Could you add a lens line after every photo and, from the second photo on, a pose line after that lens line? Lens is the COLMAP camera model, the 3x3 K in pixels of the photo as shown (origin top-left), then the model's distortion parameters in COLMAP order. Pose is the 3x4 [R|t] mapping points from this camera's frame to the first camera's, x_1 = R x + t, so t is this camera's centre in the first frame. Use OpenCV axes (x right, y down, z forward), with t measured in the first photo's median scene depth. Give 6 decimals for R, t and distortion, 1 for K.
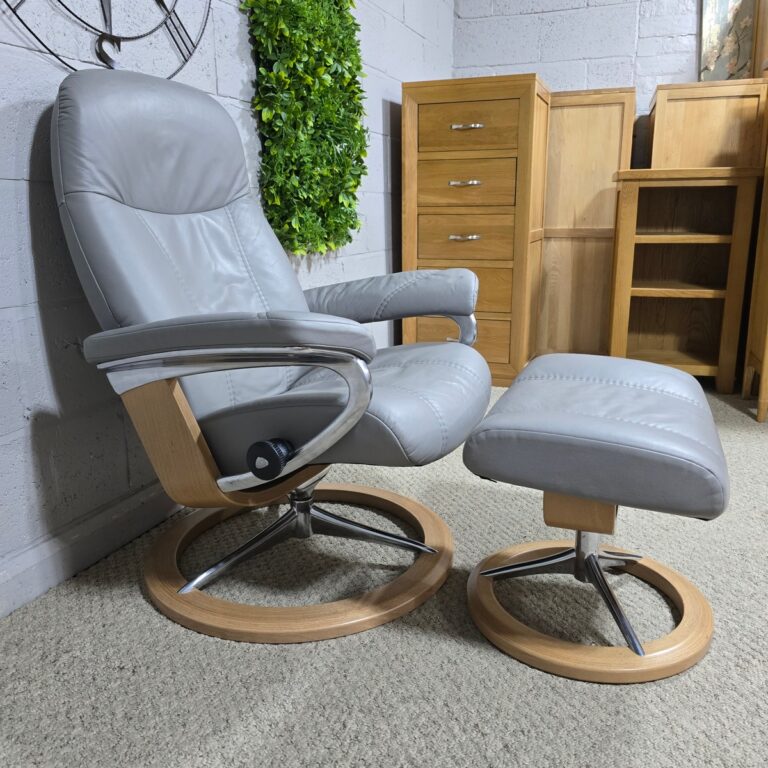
lens RADIAL K [[679.1, 0, 381.9], [0, 679.1, 379.8], [0, 0, 1]] dist [0.061702, -0.064756]
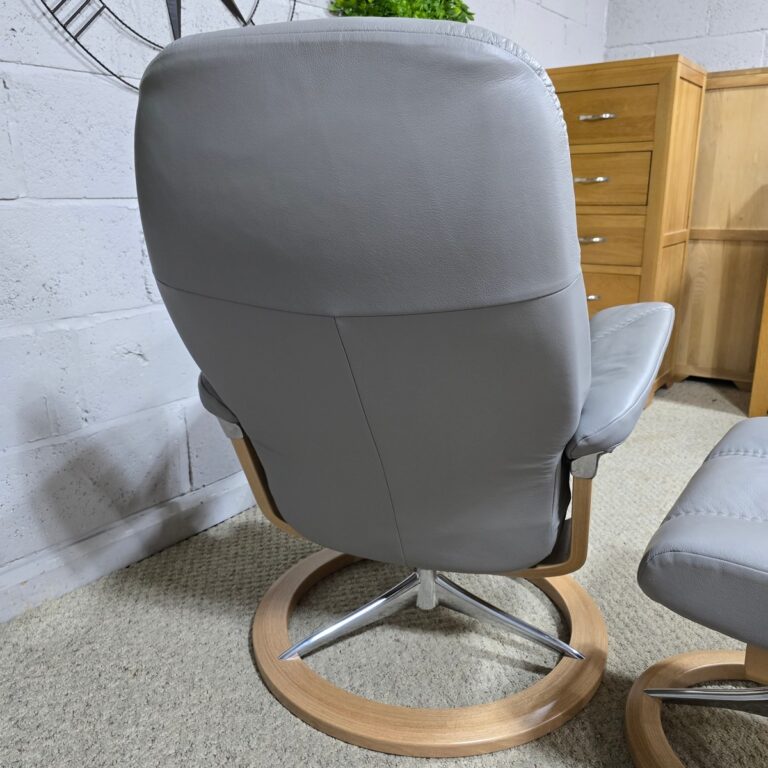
lens RADIAL K [[679.1, 0, 384.4], [0, 679.1, 386.3], [0, 0, 1]] dist [0.061702, -0.064756]
pose [[0.964007, 0.069994, -0.256497, 0.111382], [-0.060973, 0.997214, 0.042966, -0.037682], [0.258789, -0.025780, 0.965590, 0.043372]]
